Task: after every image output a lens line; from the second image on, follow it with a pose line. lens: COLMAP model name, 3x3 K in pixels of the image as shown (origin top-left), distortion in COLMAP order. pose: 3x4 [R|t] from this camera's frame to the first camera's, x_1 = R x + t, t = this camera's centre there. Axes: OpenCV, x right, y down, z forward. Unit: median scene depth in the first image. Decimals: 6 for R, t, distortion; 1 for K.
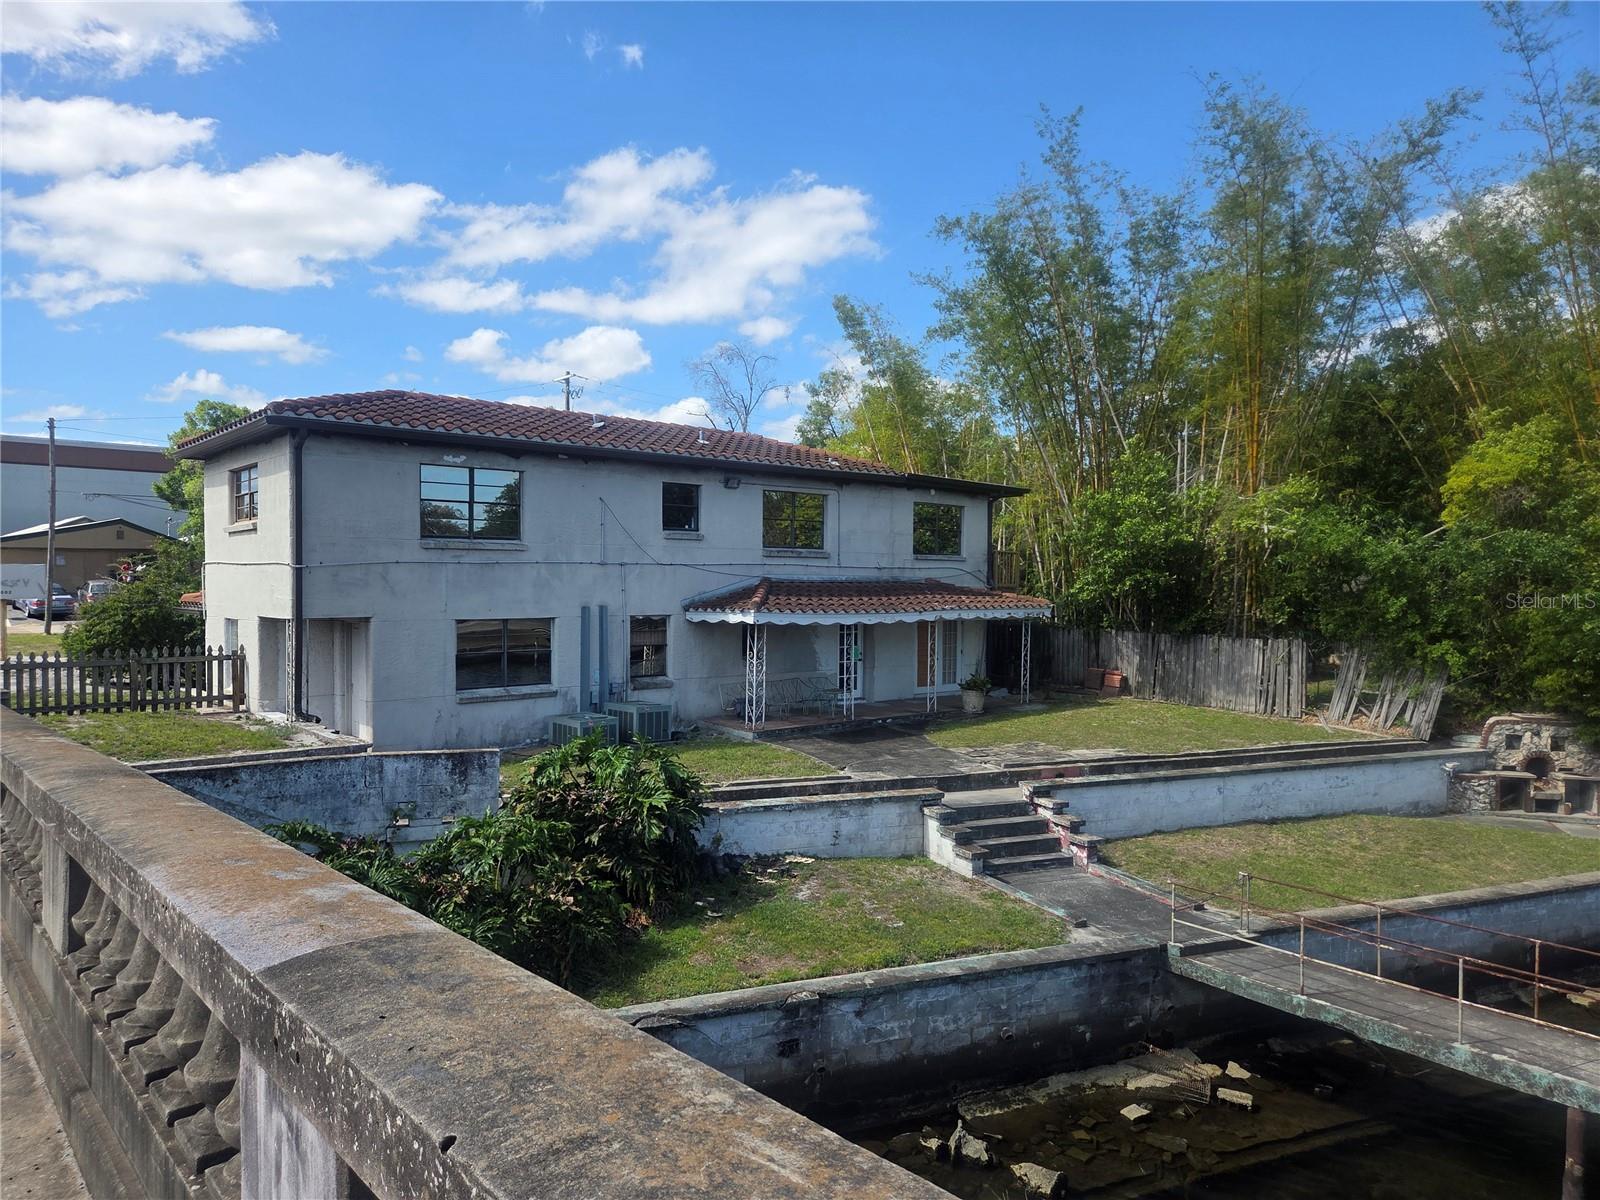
lens RADIAL K [[1064.2, 0, 800.0], [0, 1064.2, 600.0], [0, 0, 1]] dist [0.039653, -0.000776]
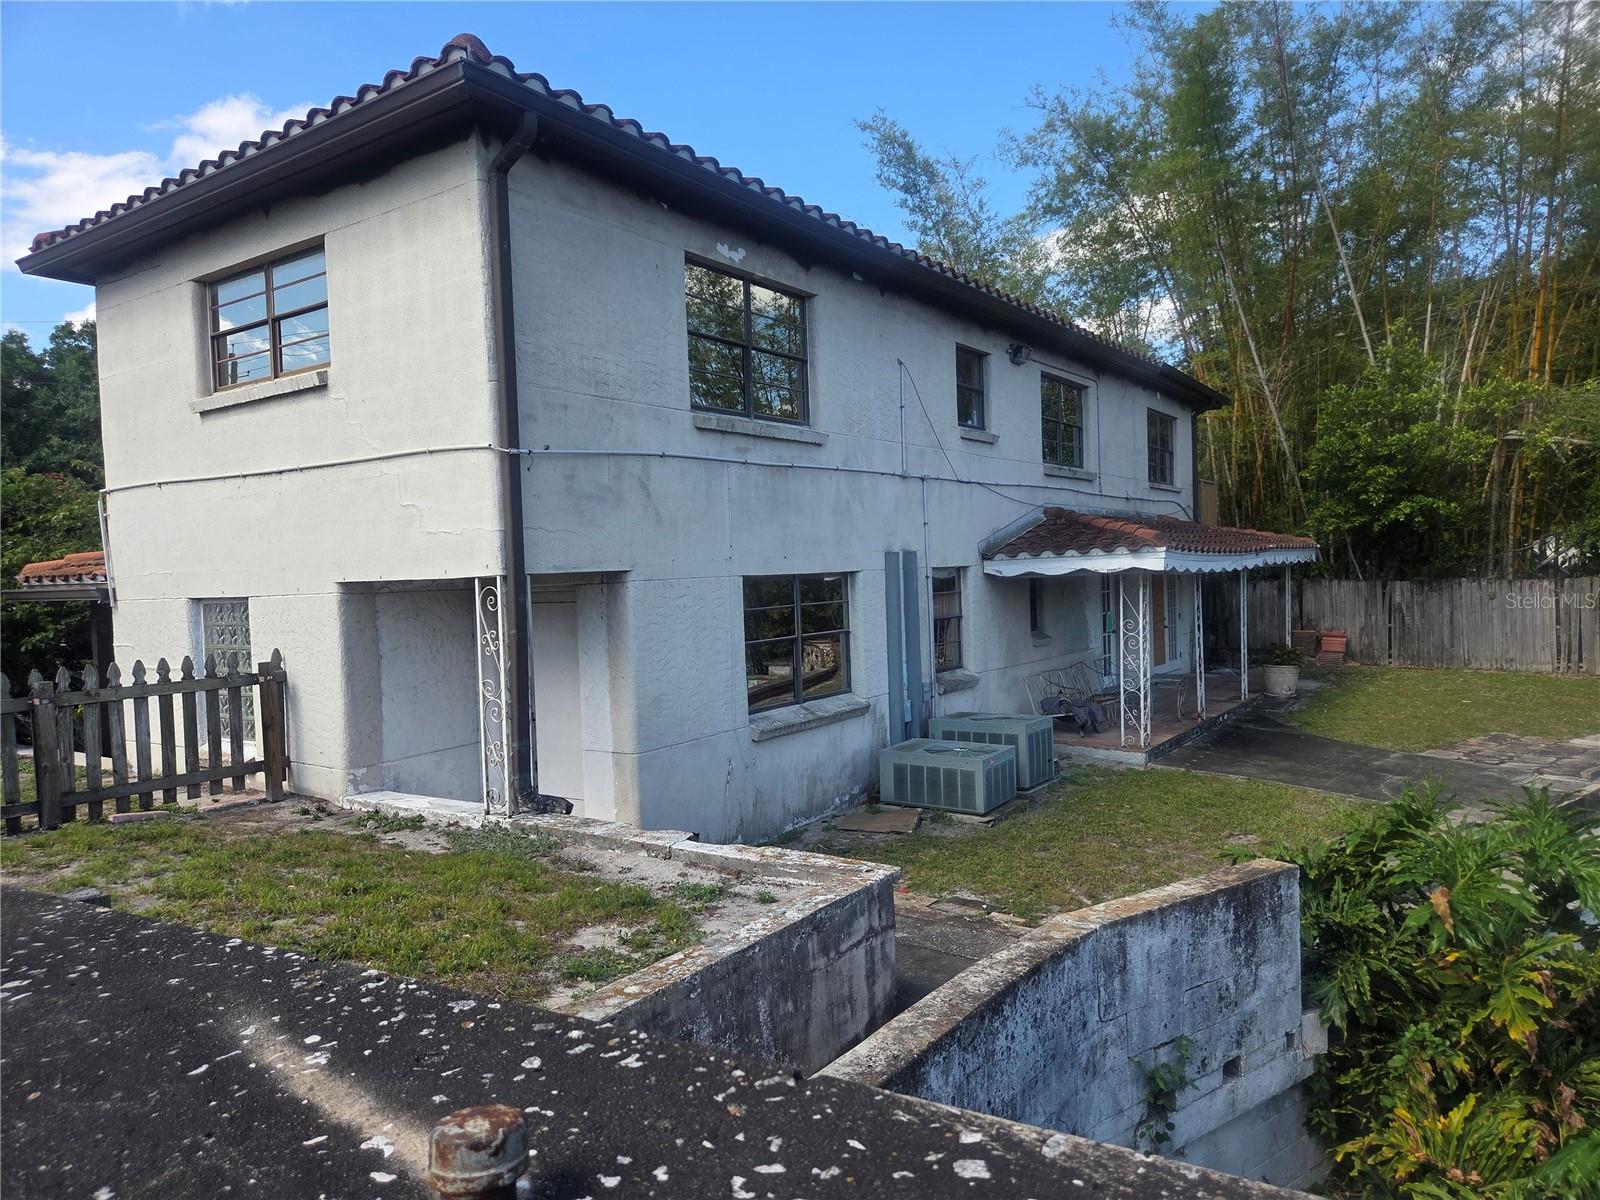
lens RADIAL K [[1064.2, 0, 800.0], [0, 1064.2, 600.0], [0, 0, 1]] dist [0.039653, -0.000776]
pose [[0.967457, -0.044861, 0.249028, -0.390011], [0.042725, 0.998989, 0.013979, 0.022060], [-0.249403, -0.002884, 0.968395, 0.471388]]
